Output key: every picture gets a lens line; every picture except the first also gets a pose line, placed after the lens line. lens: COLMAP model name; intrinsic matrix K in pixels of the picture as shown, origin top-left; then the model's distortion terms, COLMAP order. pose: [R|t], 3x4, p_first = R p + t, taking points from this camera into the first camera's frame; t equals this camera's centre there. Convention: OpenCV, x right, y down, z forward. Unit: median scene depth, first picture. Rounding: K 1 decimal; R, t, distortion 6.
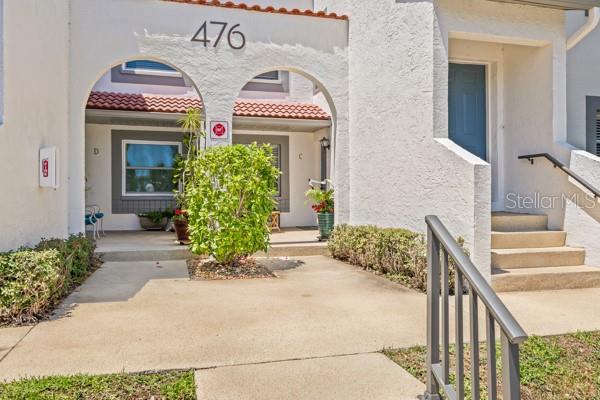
lens RADIAL K [[469.7, 0, 298.8], [0, 469.7, 196.6], [0, 0, 1]] dist [-0.005635, 0.000390]
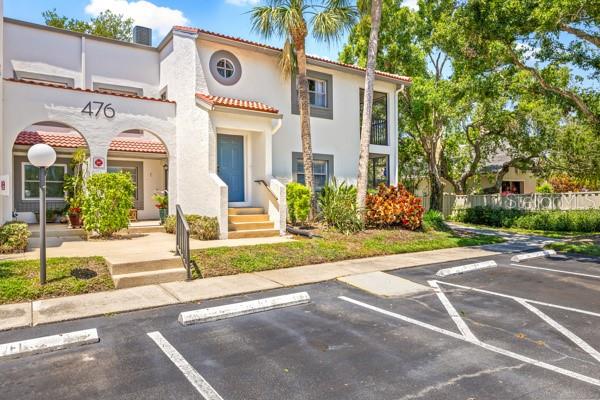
lens RADIAL K [[401.2, 0, 299.2], [0, 401.2, 197.9], [0, 0, 1]] dist [-0.001563, 0.002885]
pose [[0.944072, -0.002391, 0.329731, 0.046088], [0.004581, 0.999972, -0.005866, 0.003970], [-0.329708, 0.007048, 0.944057, -0.687121]]
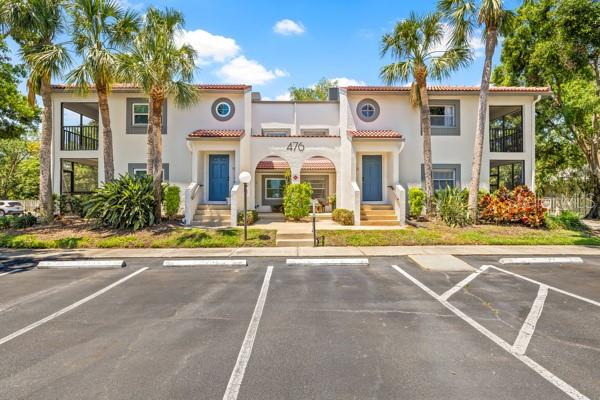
lens RADIAL K [[297.7, 0, 298.0], [0, 297.7, 198.1], [0, 0, 1]] dist [-0.001250, -0.000290]
pose [[0.969531, -0.000088, -0.244968, 0.321779], [-0.001531, 0.999978, -0.006418, 0.003850], [0.244963, 0.006597, 0.969510, -0.877940]]
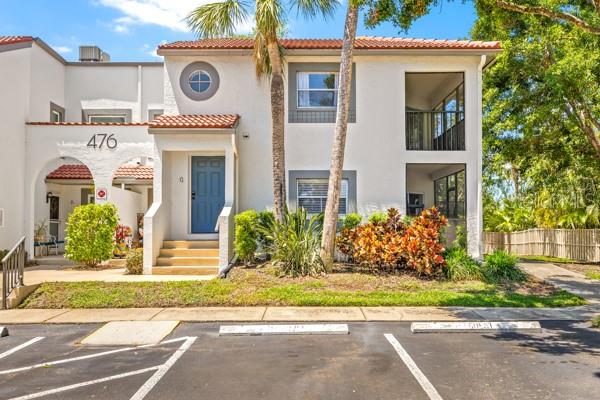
lens RADIAL K [[534.9, 0, 297.1], [0, 534.9, 215.3], [0, 0, 1]] dist [0.003461, -0.004470]
pose [[0.968026, -0.007751, -0.250729, 1.078363], [0.000995, 0.999633, -0.027062, -0.002292], [0.250846, 0.025948, 0.967679, -0.804445]]
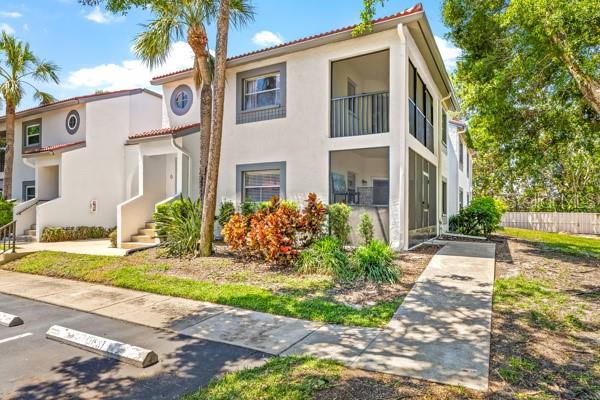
lens RADIAL K [[358.7, 0, 294.4], [0, 358.7, 203.9], [0, 0, 1]] dist [-0.003693, 0.001045]
pose [[0.717264, -0.008040, -0.696755, 1.765717], [0.001563, 0.999949, -0.009930, -0.033922], [0.696800, 0.006034, 0.717240, 0.089775]]
